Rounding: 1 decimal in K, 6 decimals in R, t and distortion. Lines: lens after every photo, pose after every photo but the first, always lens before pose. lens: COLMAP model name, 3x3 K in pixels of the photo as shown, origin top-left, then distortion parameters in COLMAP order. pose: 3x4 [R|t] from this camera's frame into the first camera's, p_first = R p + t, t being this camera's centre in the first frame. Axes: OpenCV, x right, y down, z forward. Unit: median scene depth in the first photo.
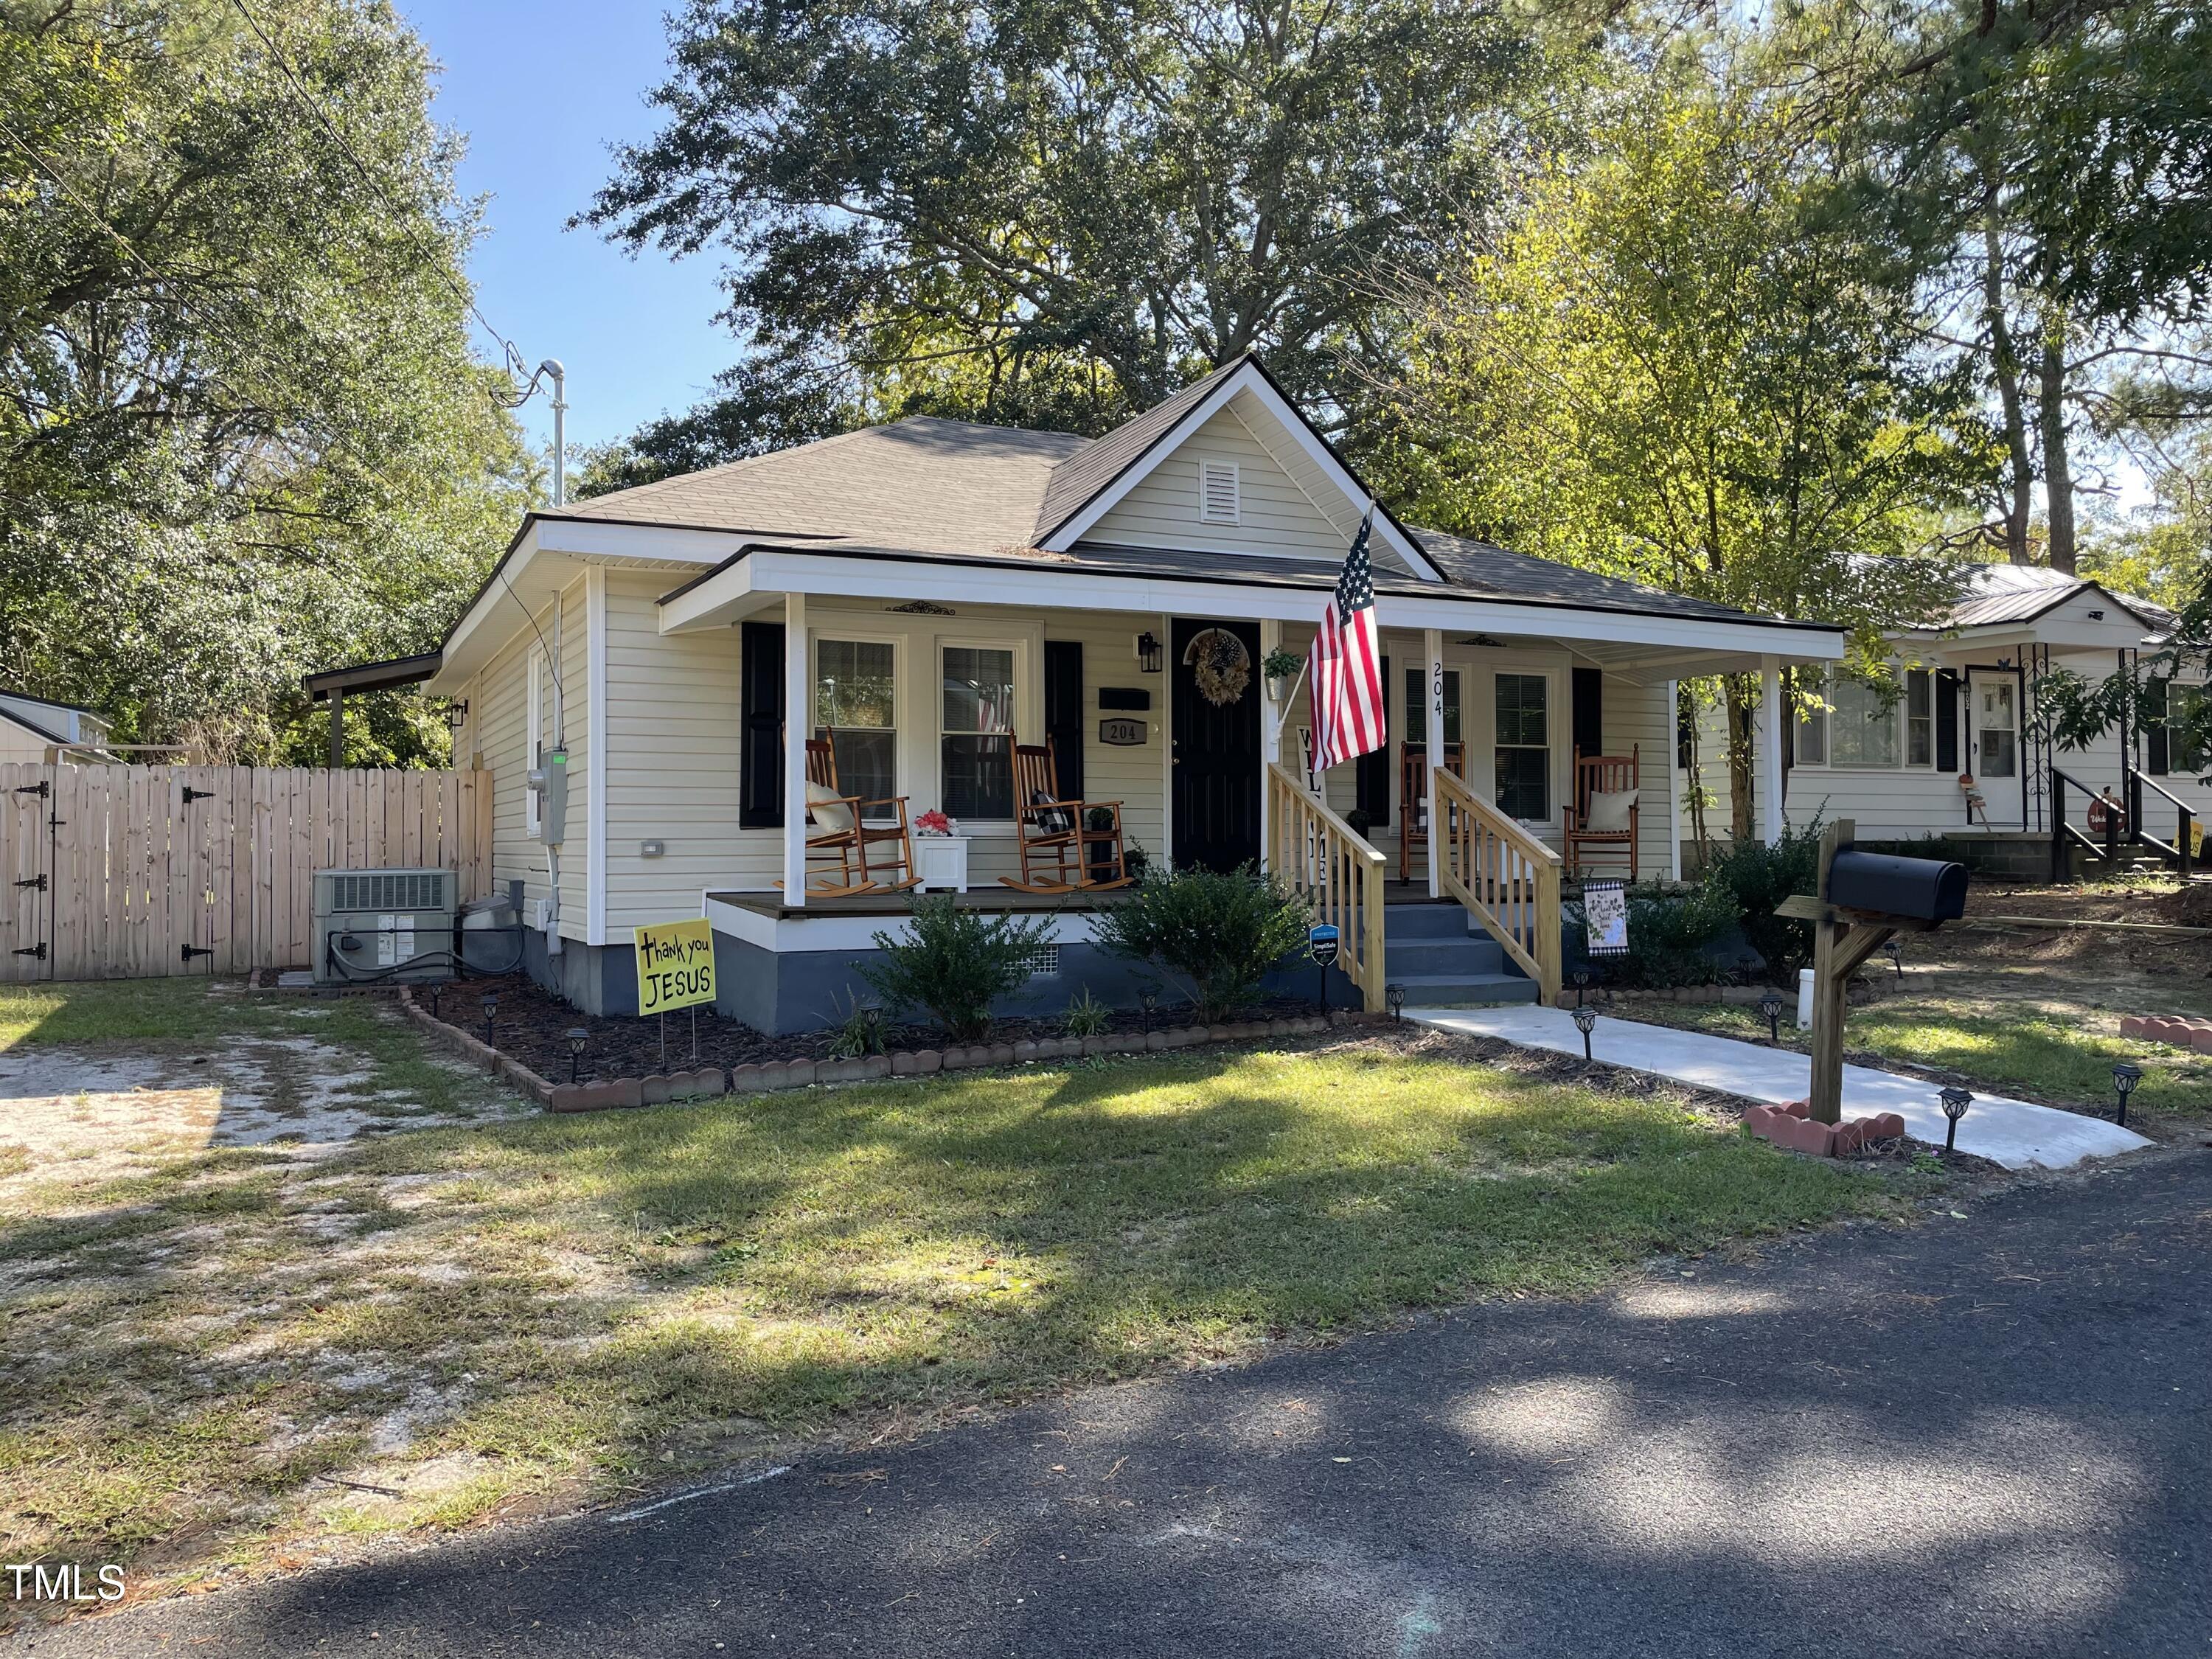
lens RADIAL K [[1663.4, 0, 1099.2], [0, 1663.4, 828.3], [0, 0, 1]] dist [0.067866, -0.074496]
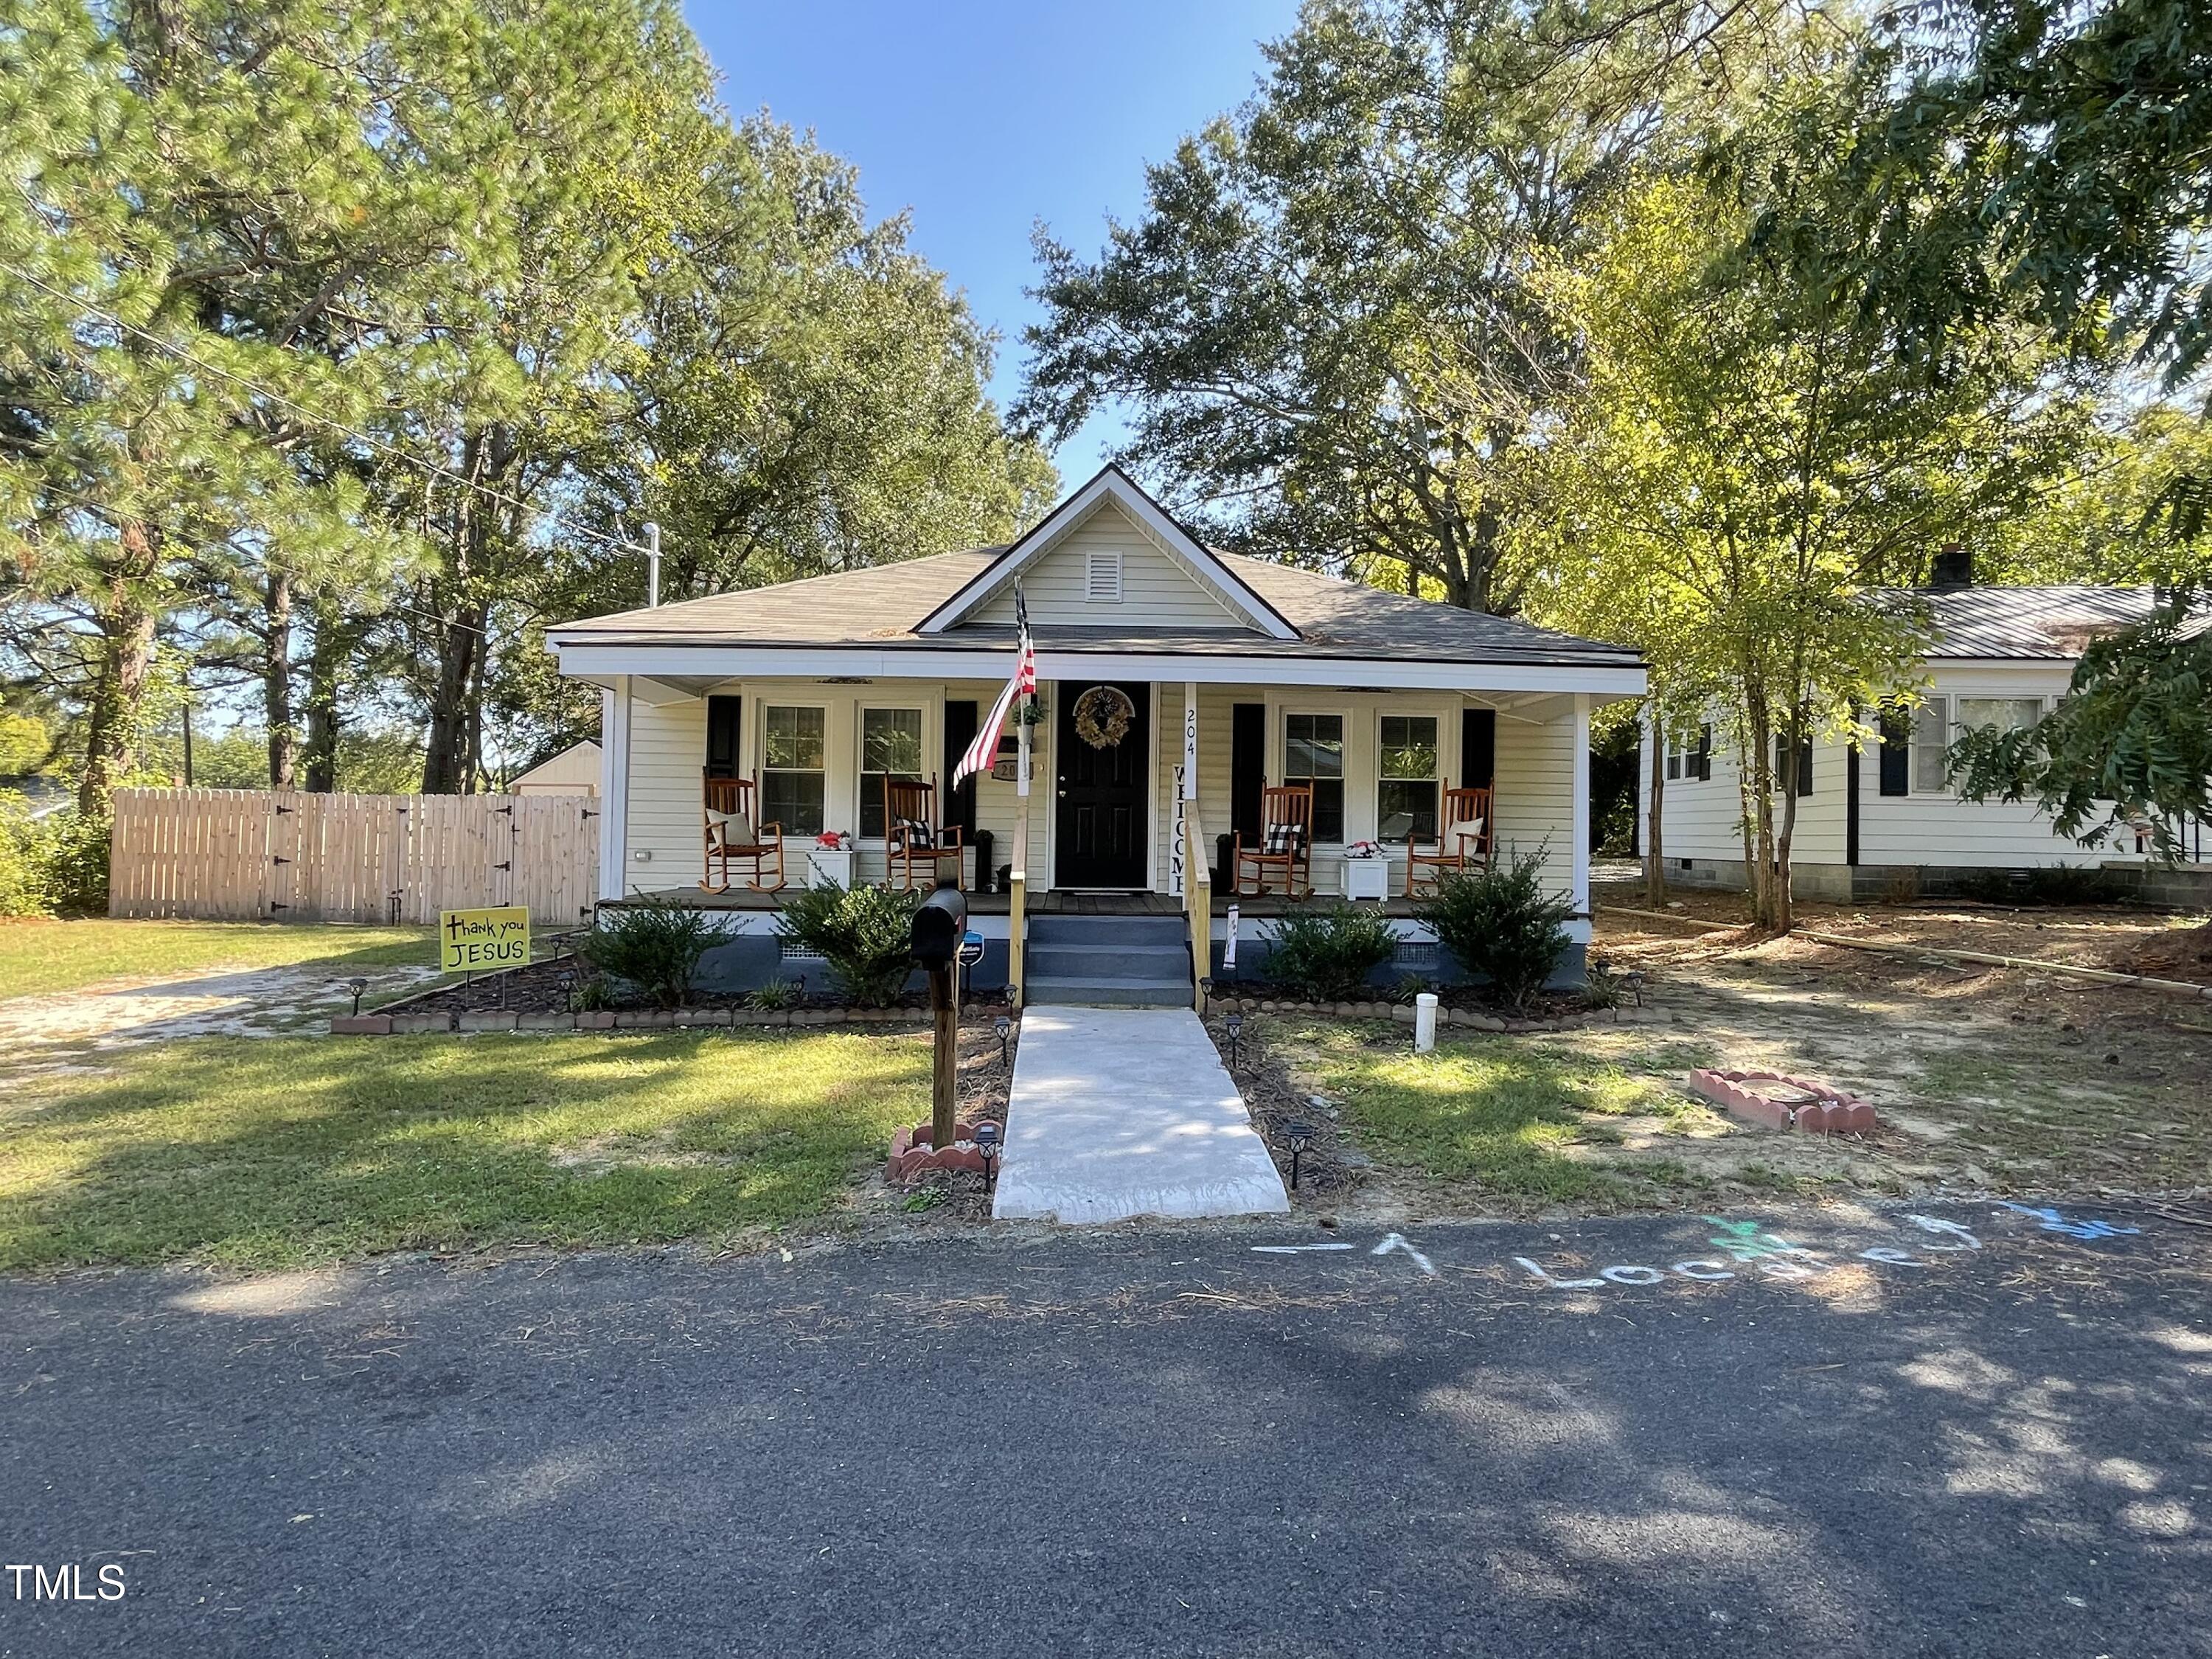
lens RADIAL K [[1189.3, 0, 1109.3], [0, 1189.3, 827.2], [0, 0, 1]] dist [0.011381, 0.001473]
pose [[0.906805, 0.009906, -0.421433, 0.483554], [-0.014227, 0.999874, -0.007108, -0.009823], [0.421309, 0.012441, 0.906832, 0.216099]]
